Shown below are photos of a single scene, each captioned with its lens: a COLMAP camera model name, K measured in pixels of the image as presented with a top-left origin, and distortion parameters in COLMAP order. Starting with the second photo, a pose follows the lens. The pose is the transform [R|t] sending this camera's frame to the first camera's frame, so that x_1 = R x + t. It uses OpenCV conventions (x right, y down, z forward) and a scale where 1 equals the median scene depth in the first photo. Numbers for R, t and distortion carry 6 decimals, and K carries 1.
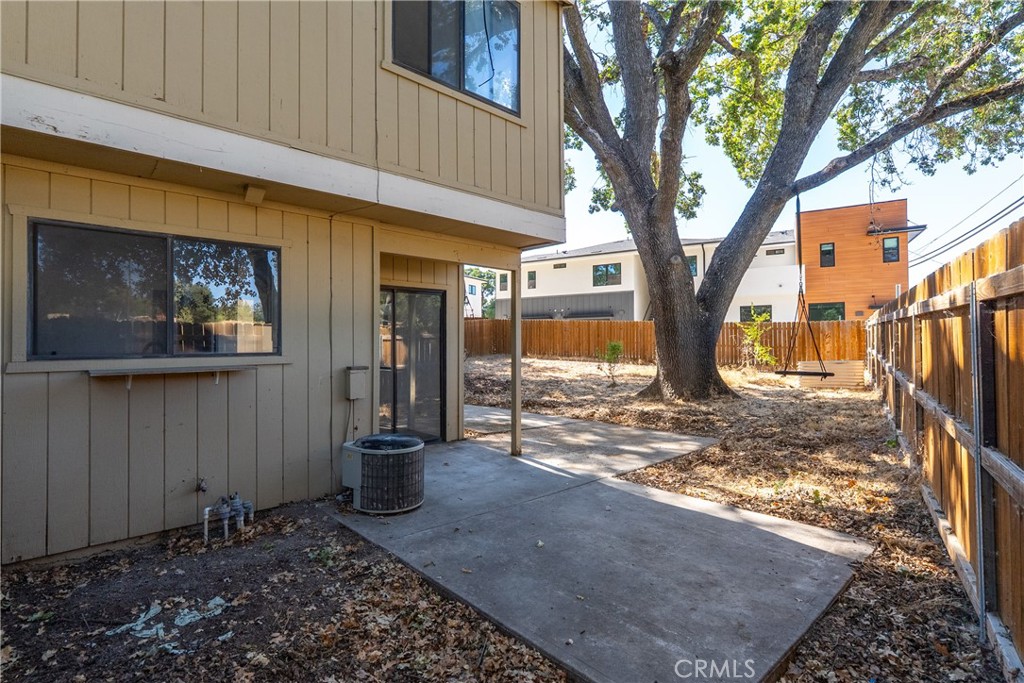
lens RADIAL K [[496.3, 0, 482.3], [0, 496.3, 338.5], [0, 0, 1]] dist [-0.003628, -0.001002]
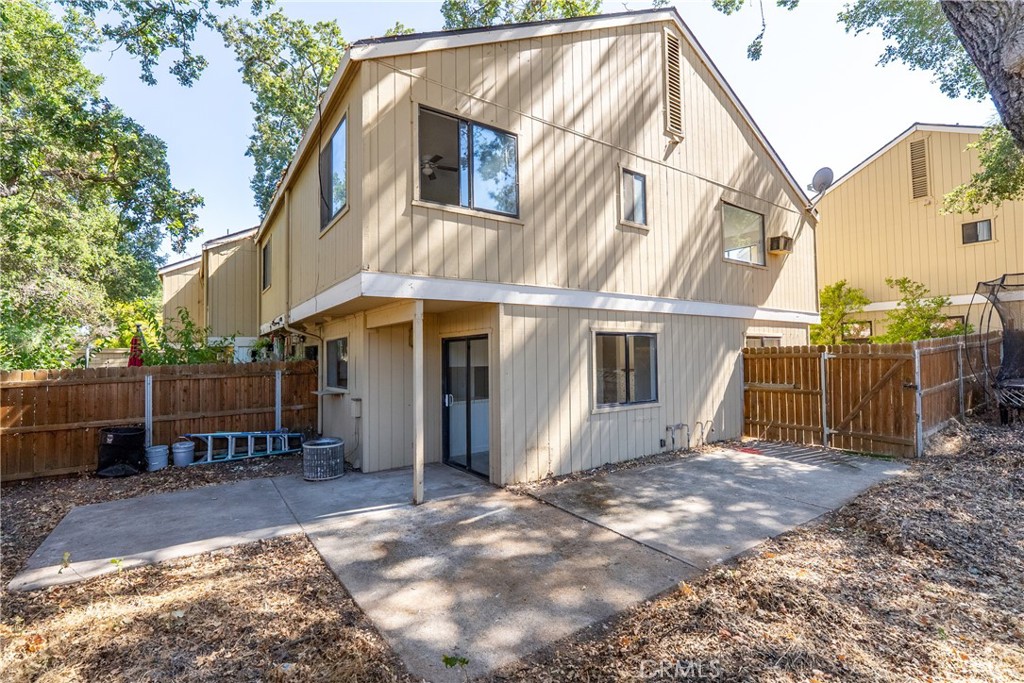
lens RADIAL K [[470.7, 0, 517.5], [0, 470.7, 336.5], [0, 0, 1]] dist [-0.005912, 0.002809]
pose [[-0.115815, -0.034246, -0.992680, 0.364286], [0.035912, 0.998608, -0.038640, -0.020744], [0.992621, -0.040125, -0.114424, 0.483048]]
